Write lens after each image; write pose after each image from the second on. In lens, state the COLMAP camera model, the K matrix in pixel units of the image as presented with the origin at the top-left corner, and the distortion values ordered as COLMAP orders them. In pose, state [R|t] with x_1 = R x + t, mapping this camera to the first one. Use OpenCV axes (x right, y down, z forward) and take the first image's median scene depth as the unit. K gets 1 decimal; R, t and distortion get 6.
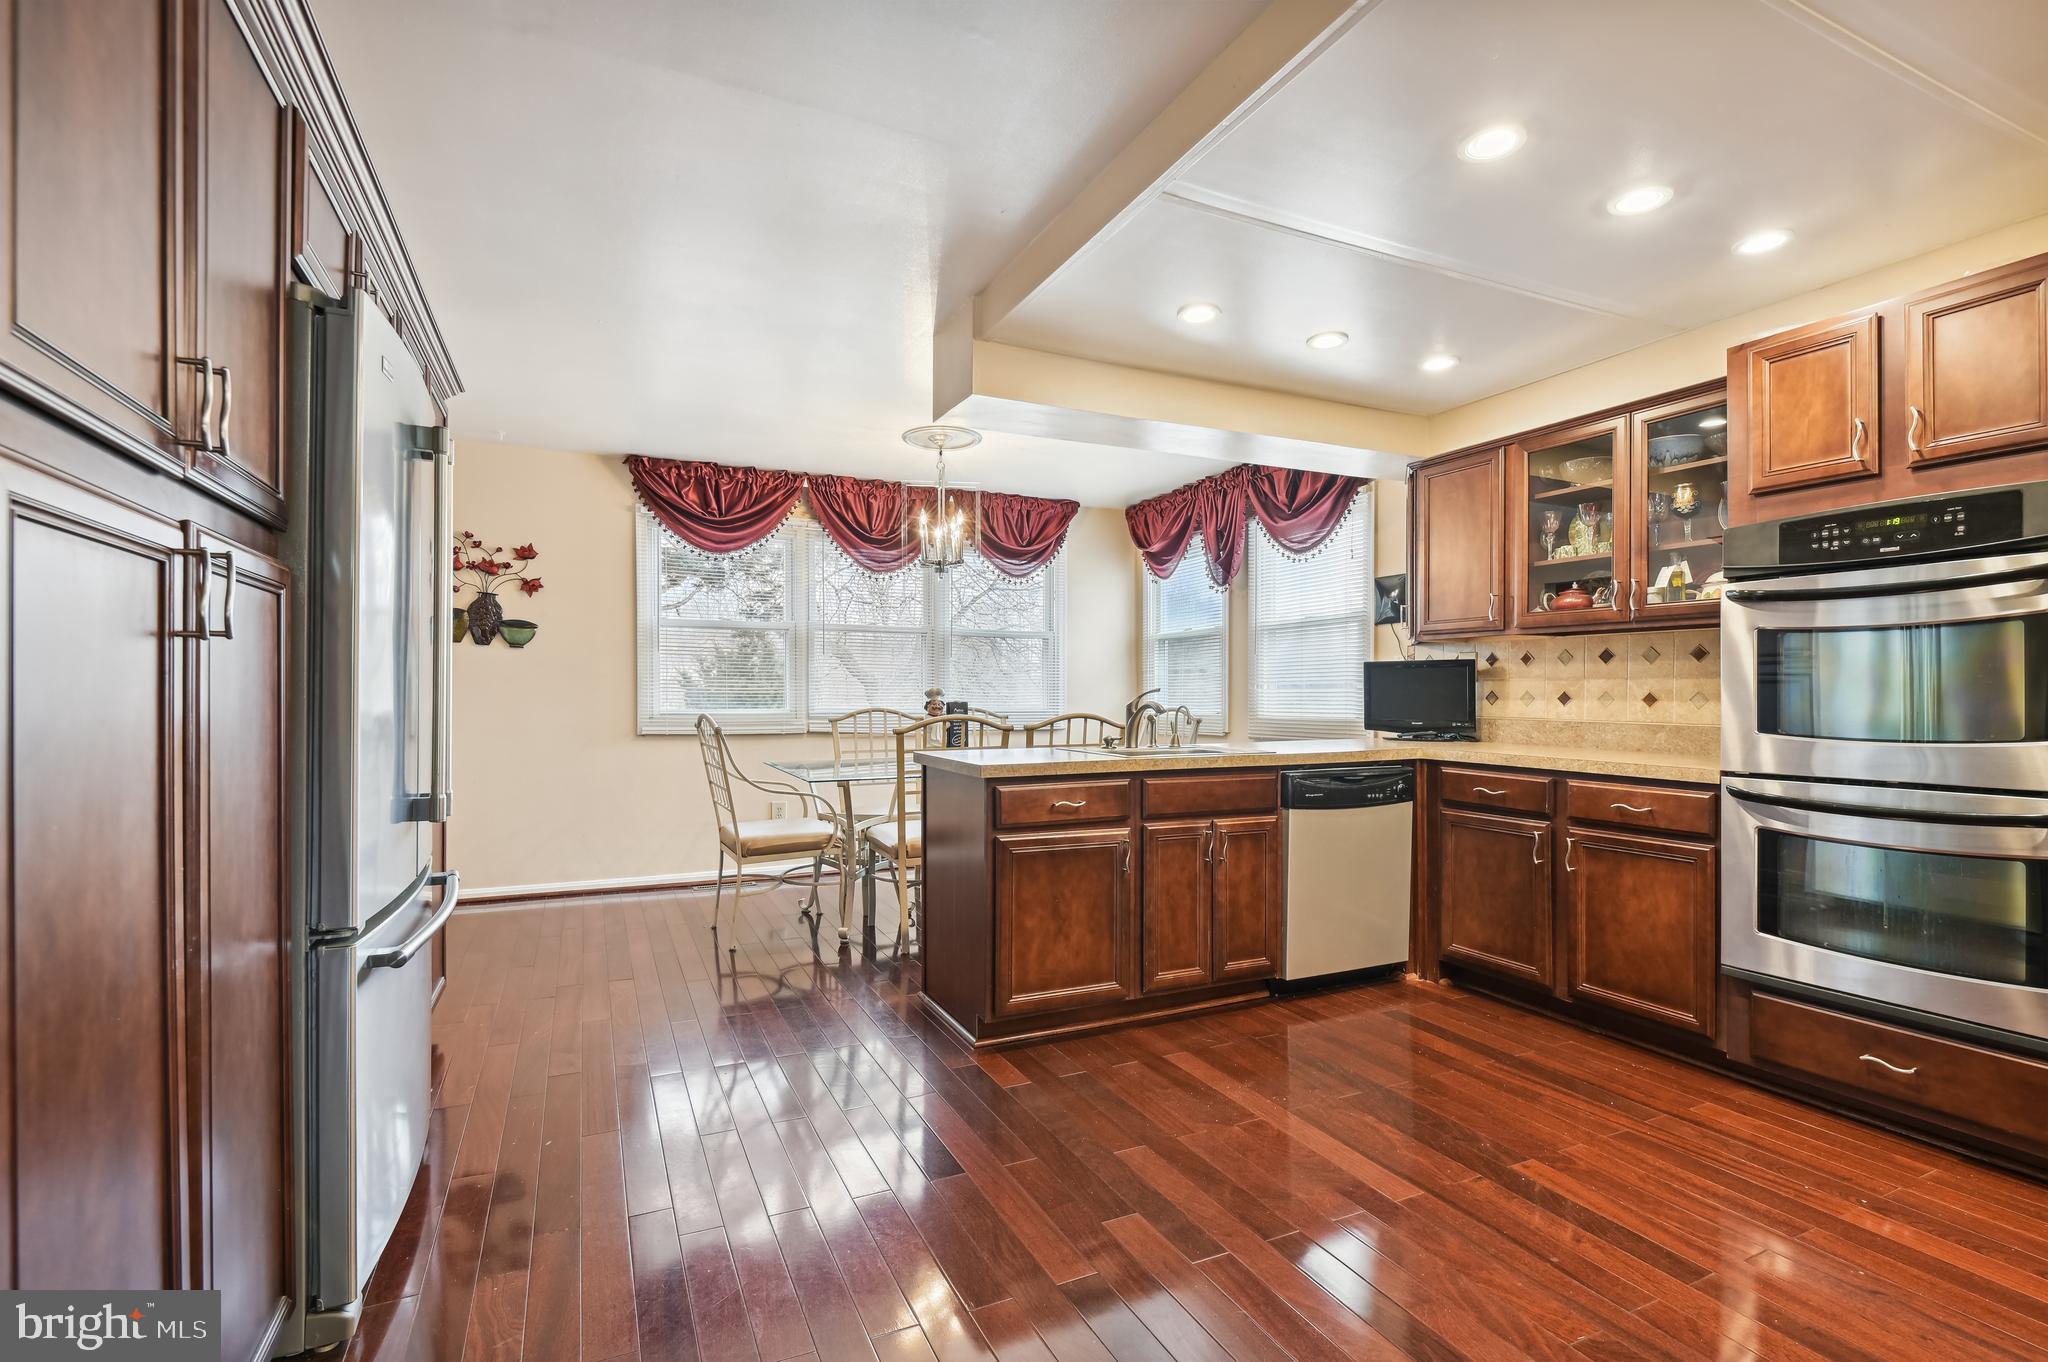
lens RADIAL K [[931.5, 0, 1024.0], [0, 931.5, 681.0], [0, 0, 1]] dist [0.031581, -0.024234]
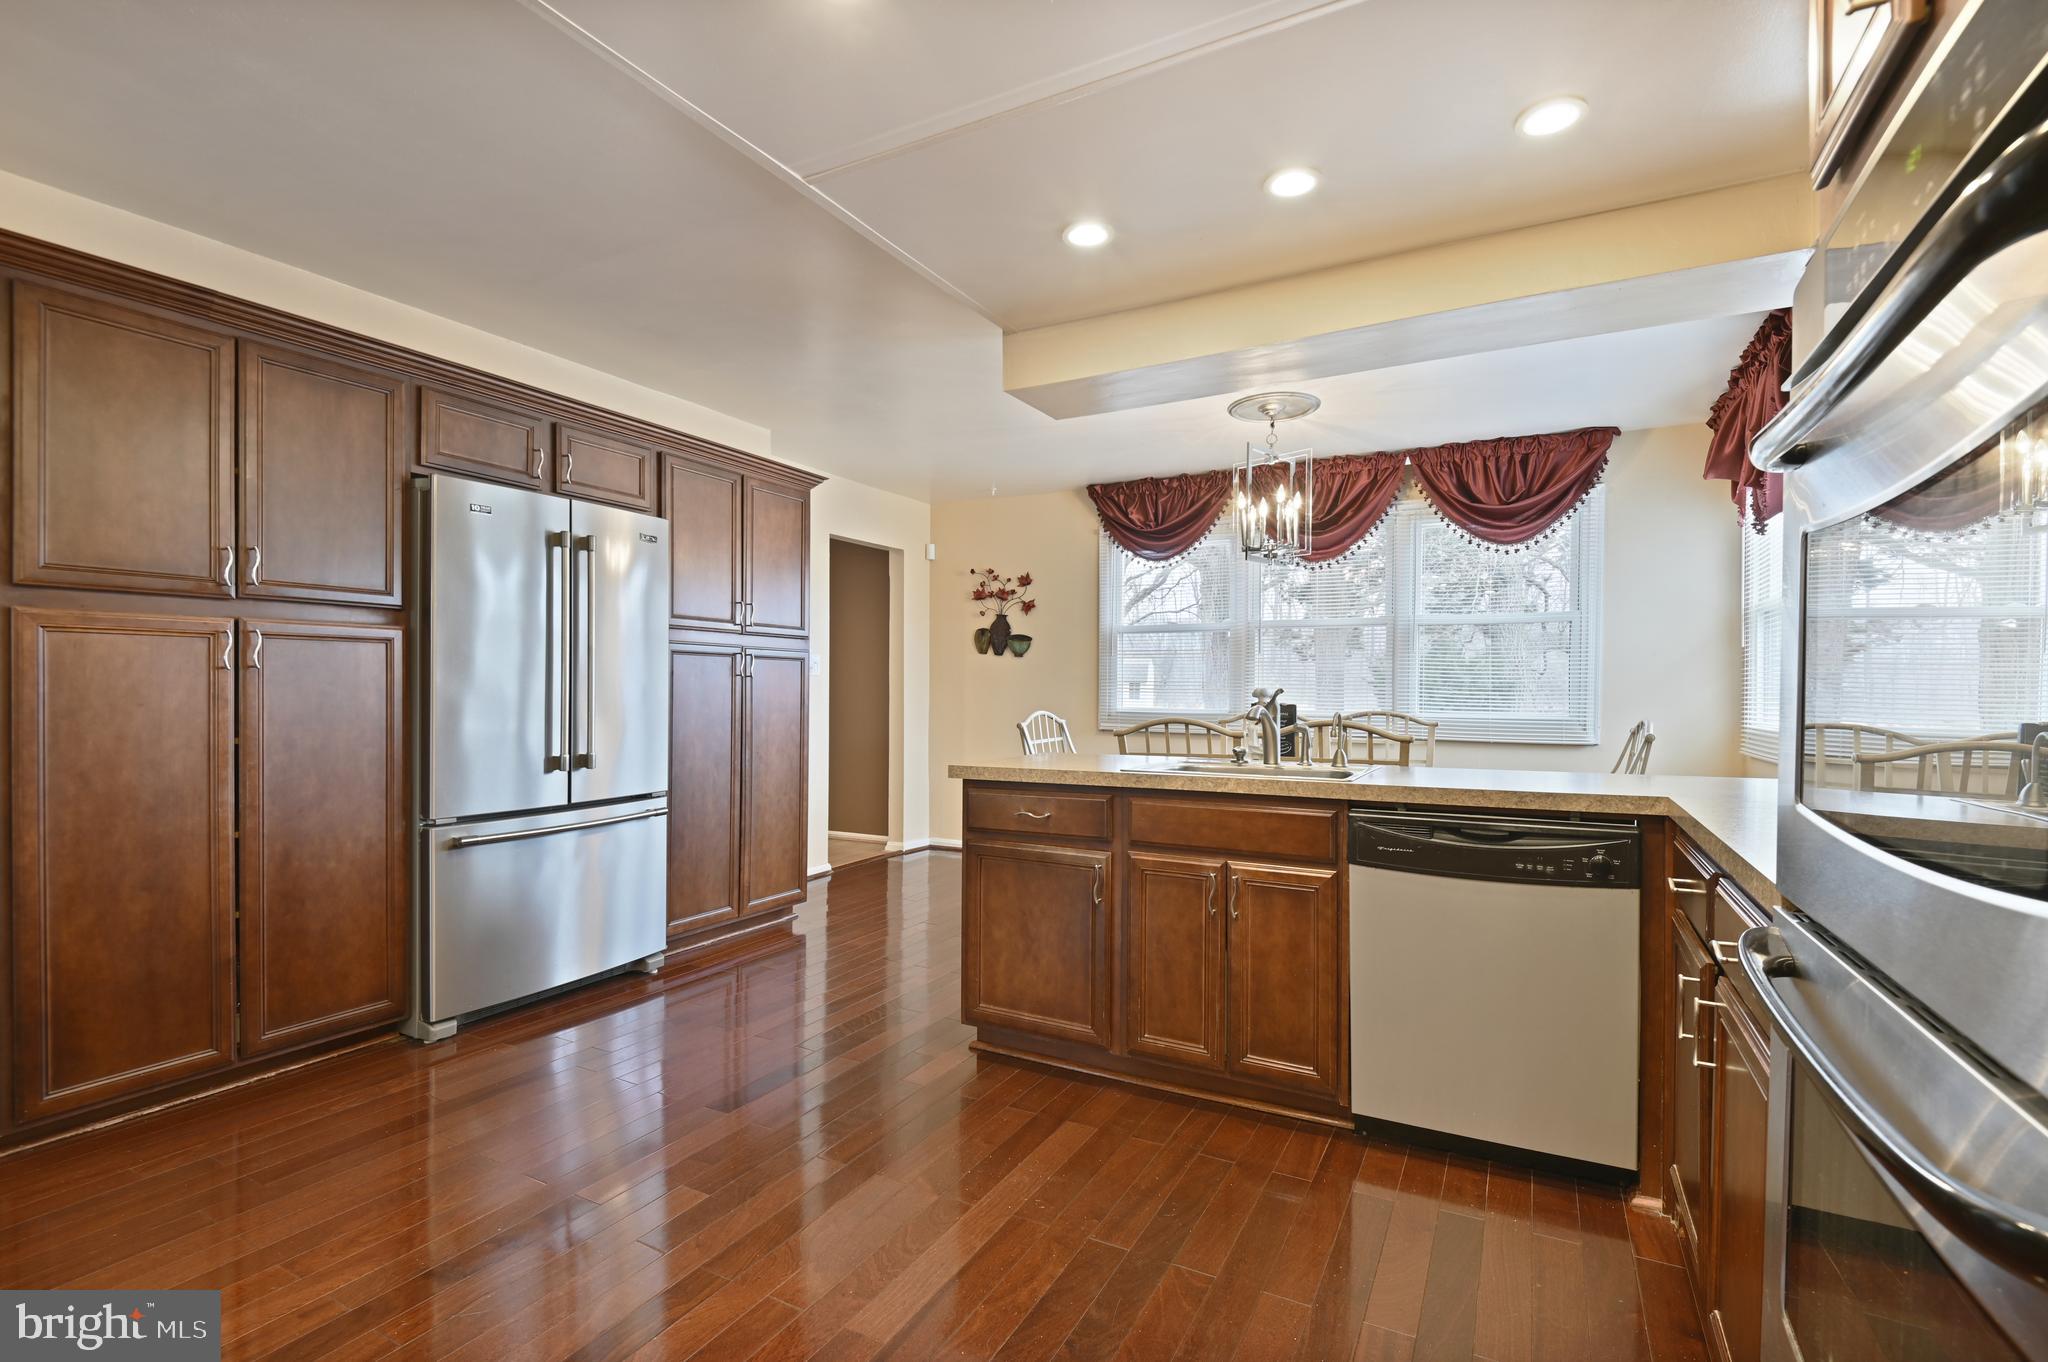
lens RADIAL K [[930.6, 0, 1024.9], [0, 930.6, 691.3], [0, 0, 1]] dist [0.035885, -0.022899]
pose [[0.599046, 0.001266, -0.800714, 0.661645], [0.006474, 0.999958, 0.006425, 0.003428], [0.800689, -0.009033, 0.599013, 0.377770]]
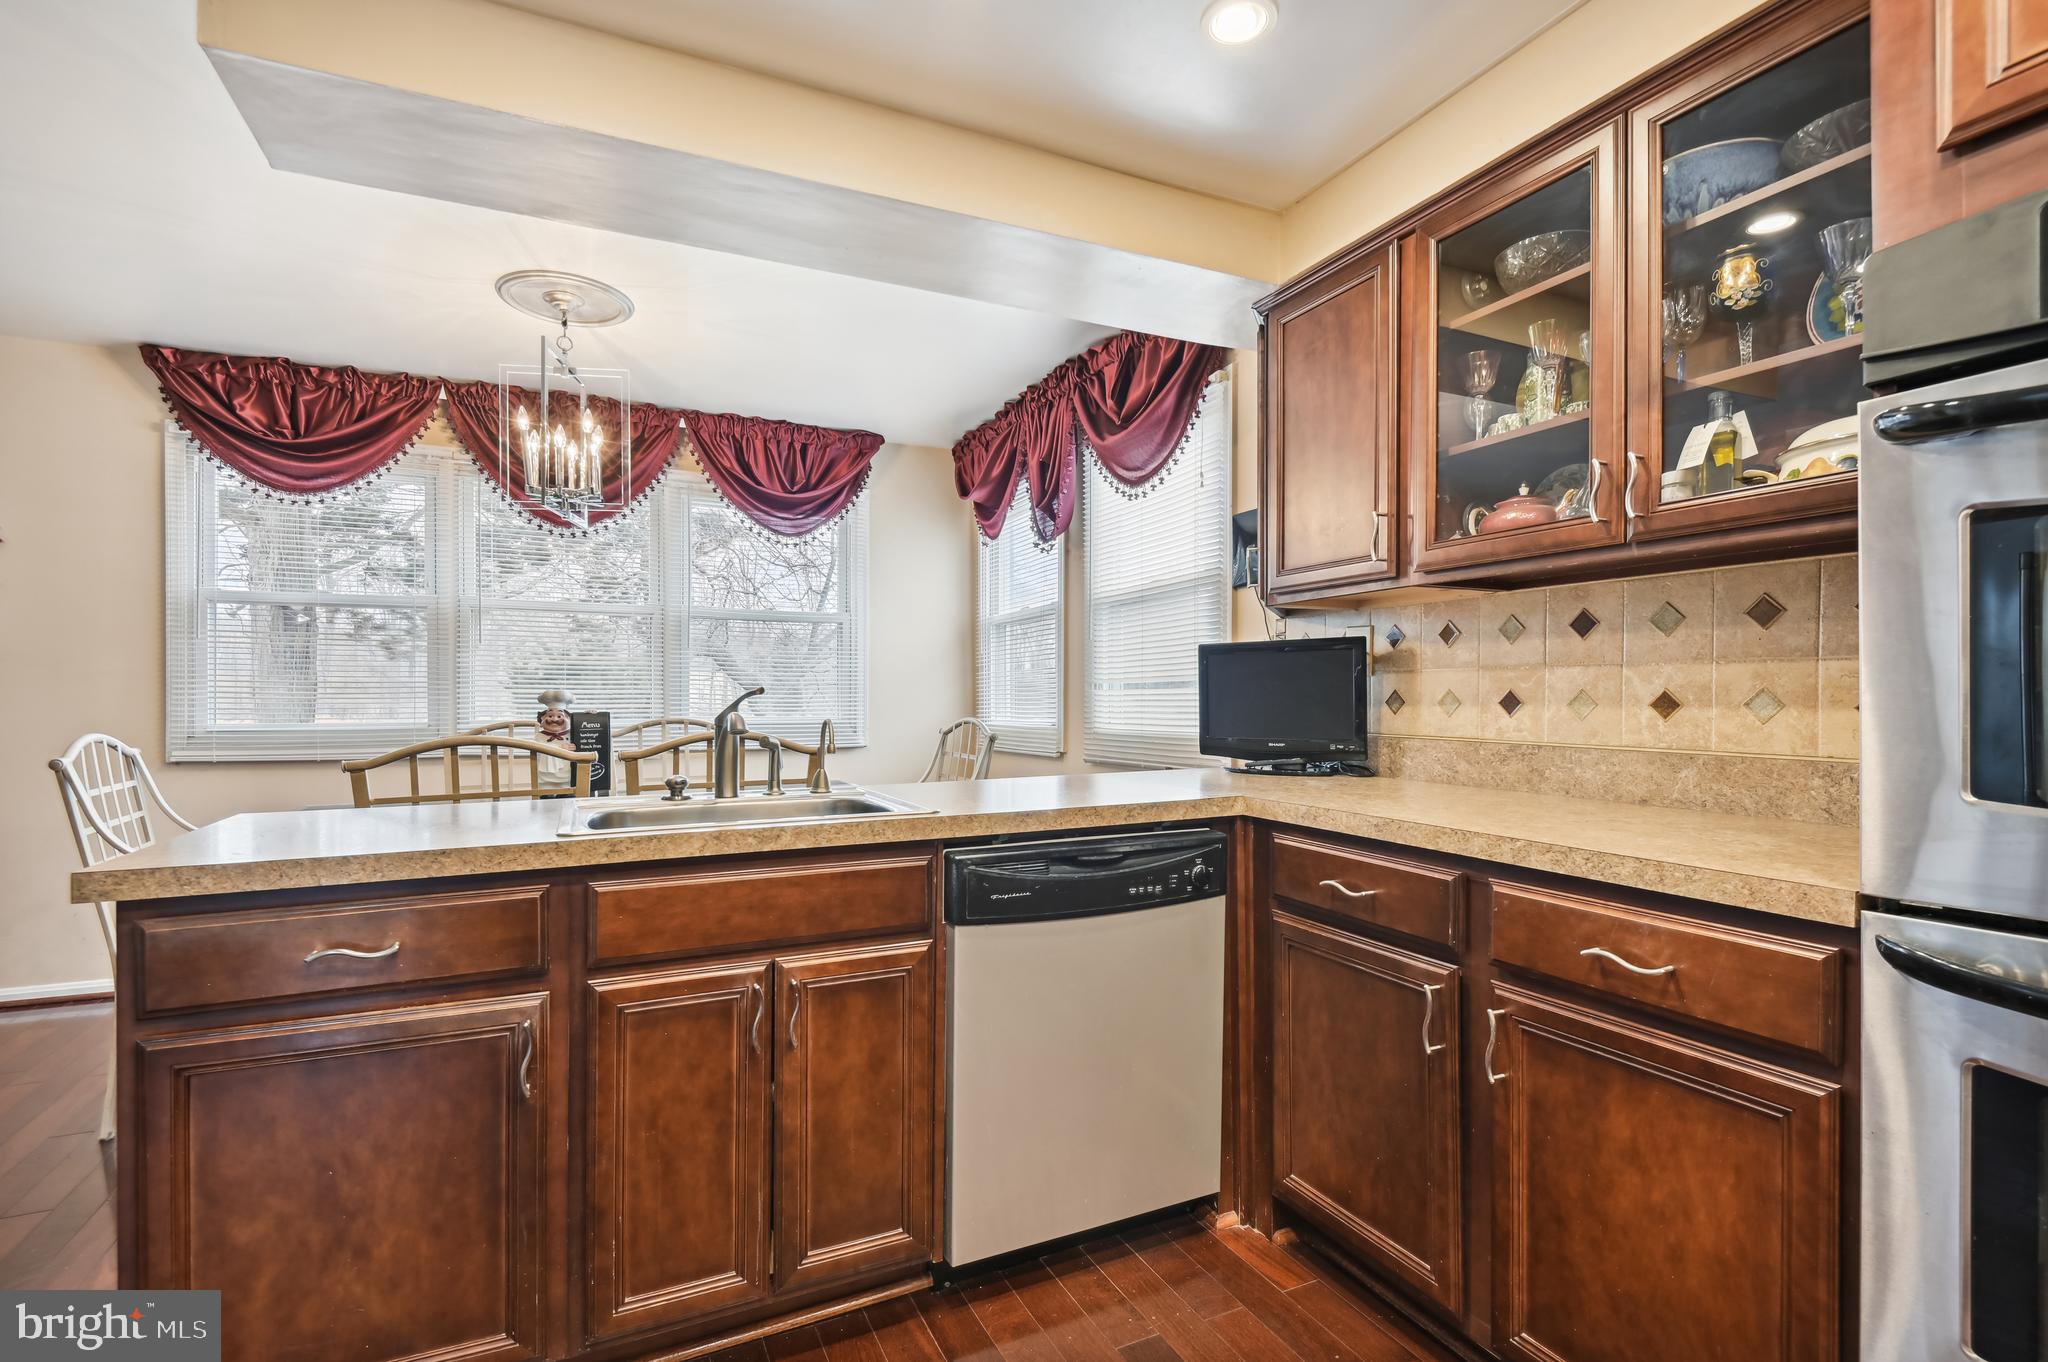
lens RADIAL K [[941.6, 0, 1030.8], [0, 941.6, 692.7], [0, 0, 1]] dist [0.031263, -0.025063]
pose [[0.999957, -0.005025, 0.007749, 0.306973], [0.004961, 0.999954, 0.008246, 0.007000], [-0.007790, -0.008207, 0.999936, 0.470868]]
